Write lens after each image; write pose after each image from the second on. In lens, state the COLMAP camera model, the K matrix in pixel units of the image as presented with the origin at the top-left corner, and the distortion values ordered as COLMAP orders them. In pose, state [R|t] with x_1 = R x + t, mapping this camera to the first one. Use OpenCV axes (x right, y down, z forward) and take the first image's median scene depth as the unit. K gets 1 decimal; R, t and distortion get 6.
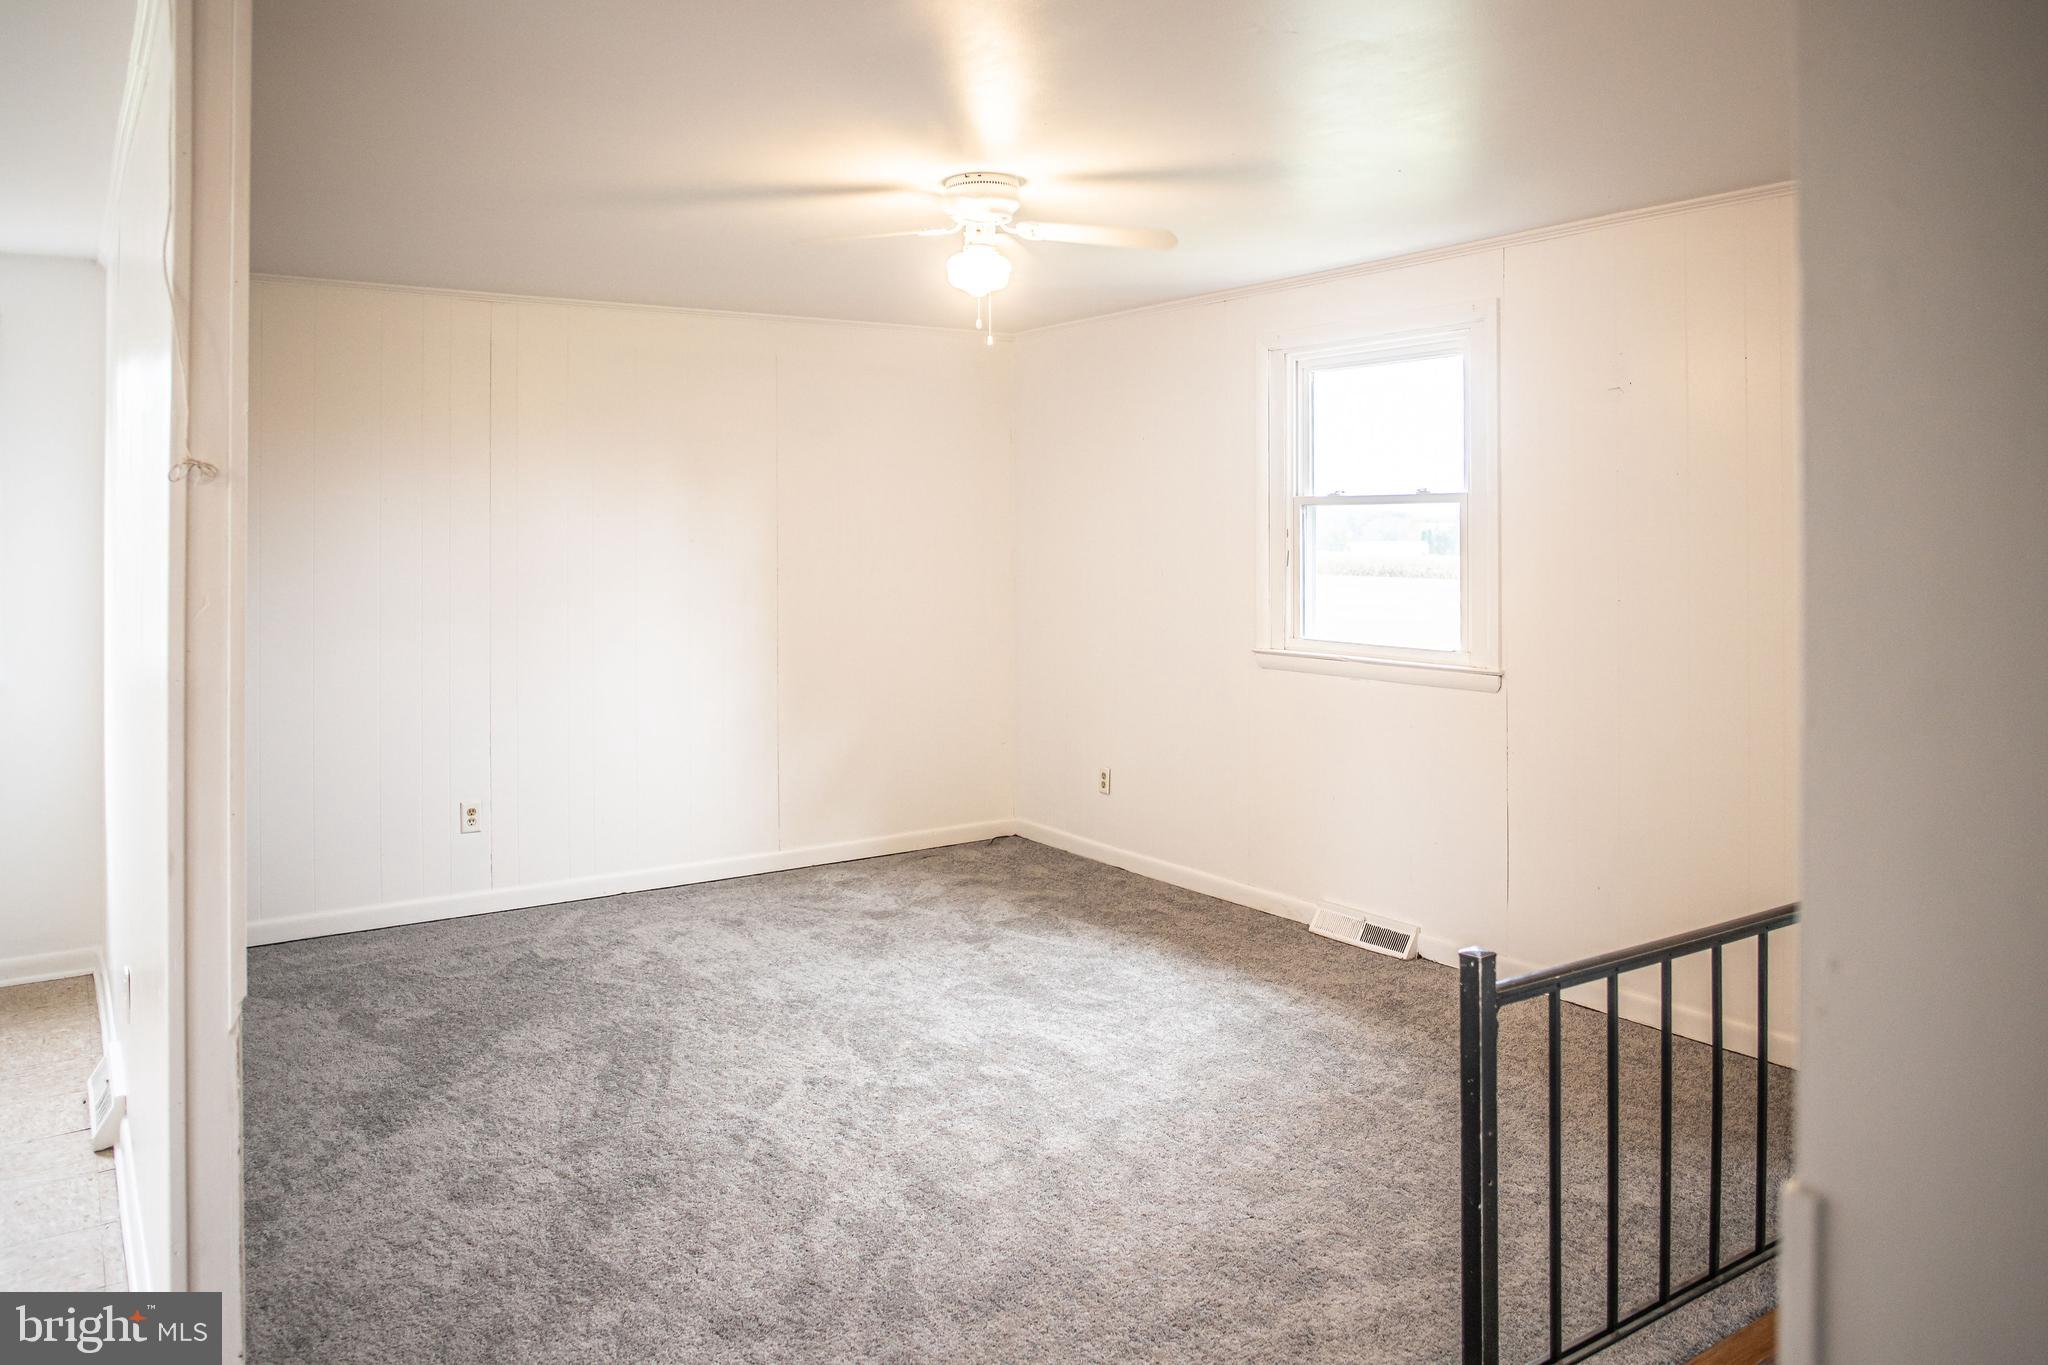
lens RADIAL K [[1460.6, 0, 1052.3], [0, 1460.6, 522.7], [0, 0, 1]] dist [-0.065173, 0.037607]
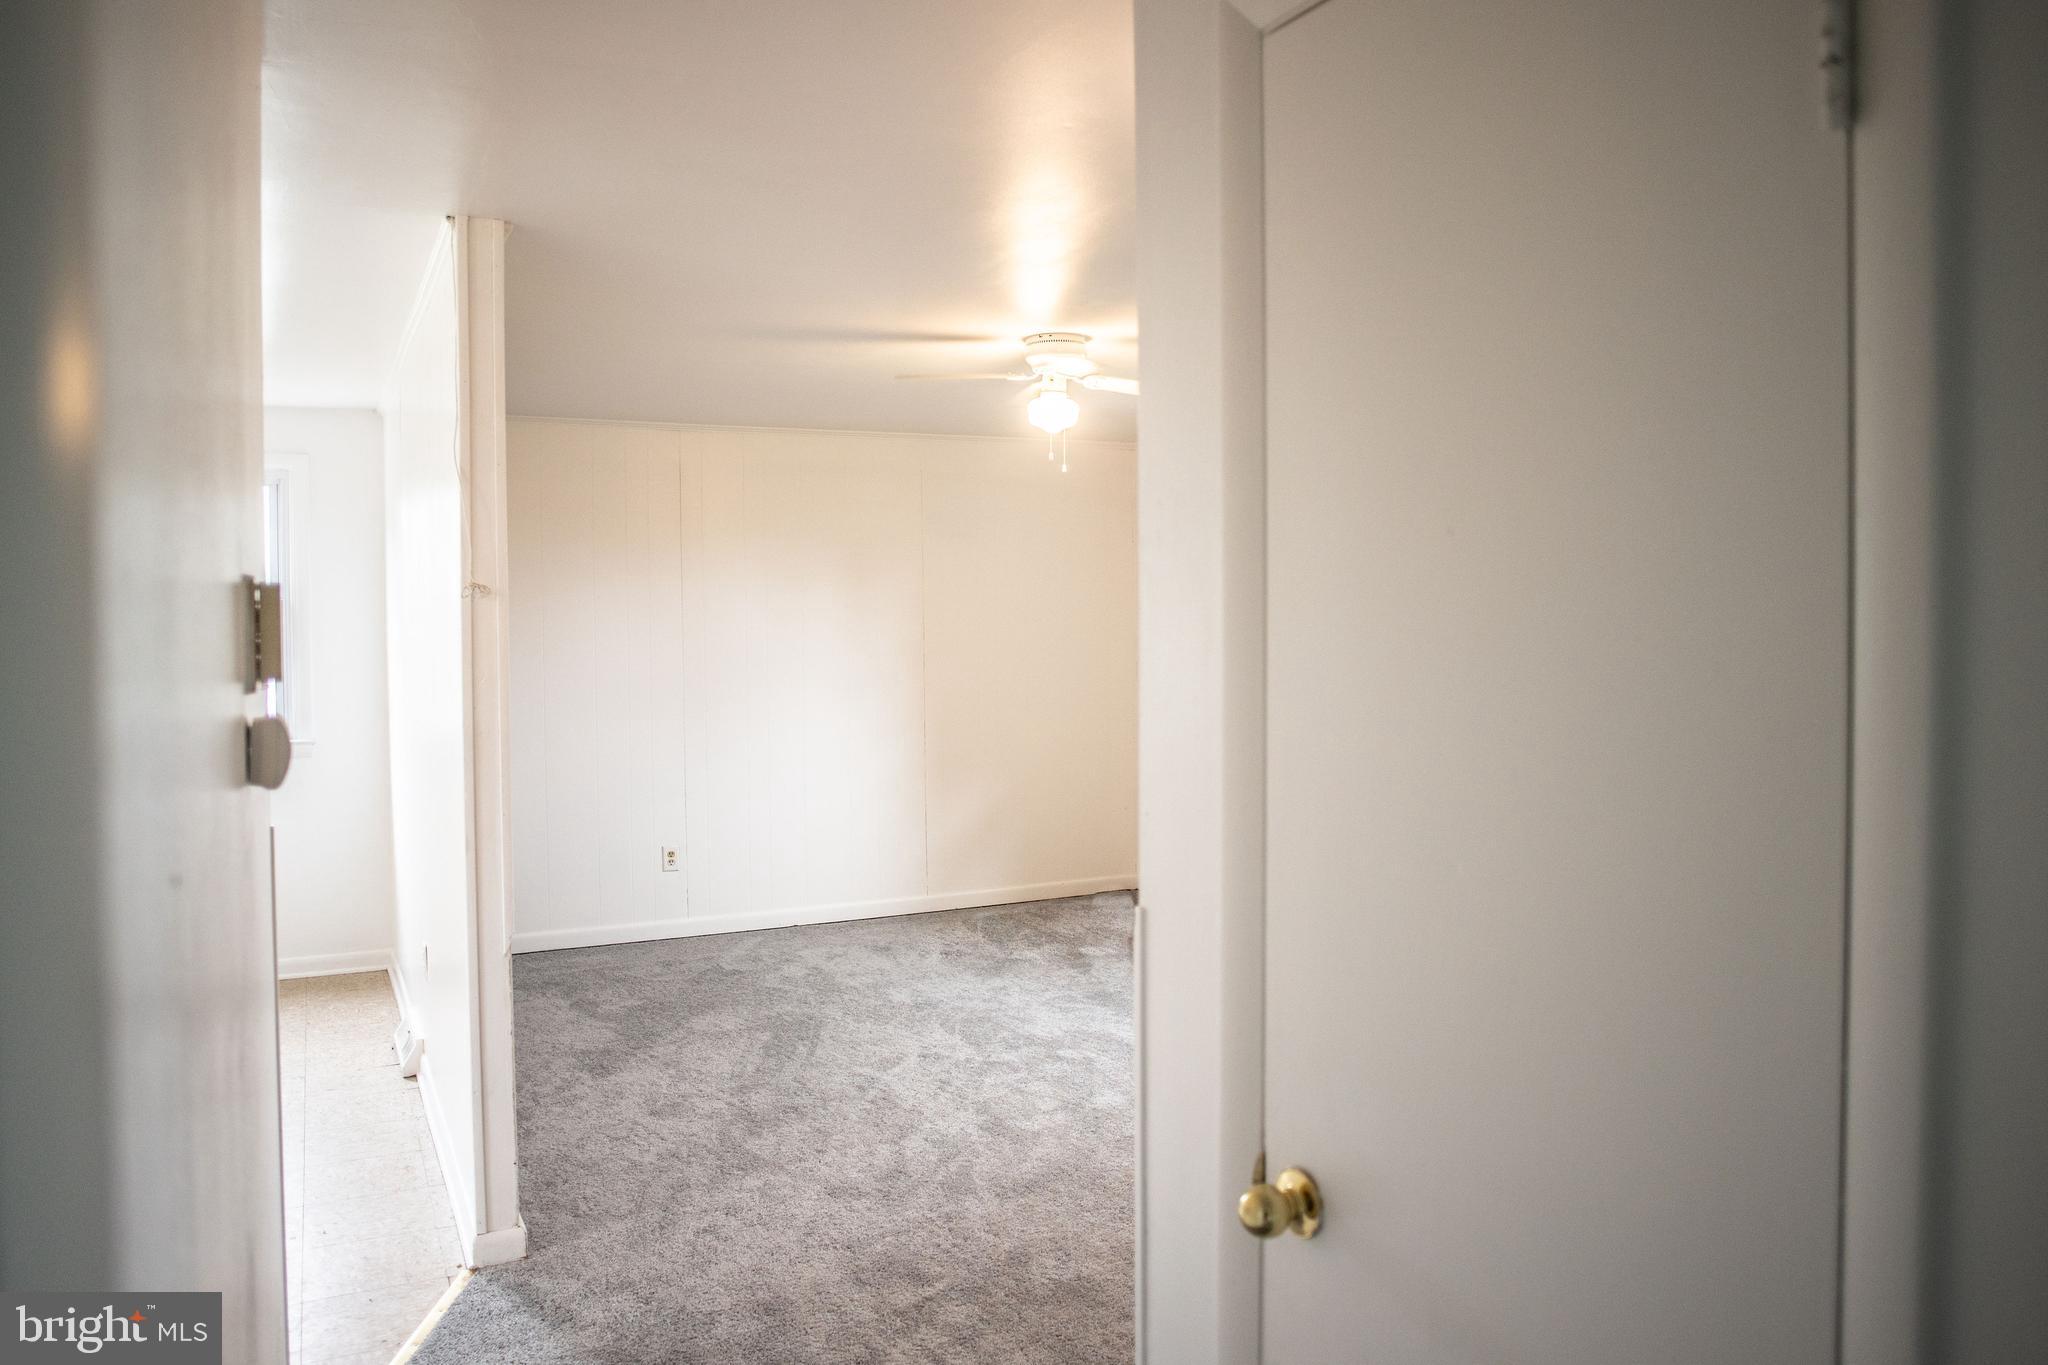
lens RADIAL K [[1422.2, 0, 1024.0], [0, 1422.2, 682.5], [0, 0, 1]] dist [-0.032930, 0.000102]
pose [[0.989692, 0.001373, -0.143205, 0.110750], [0.005978, 0.998686, 0.050889, -0.006187], [0.143087, -0.051220, 0.988384, -0.232094]]
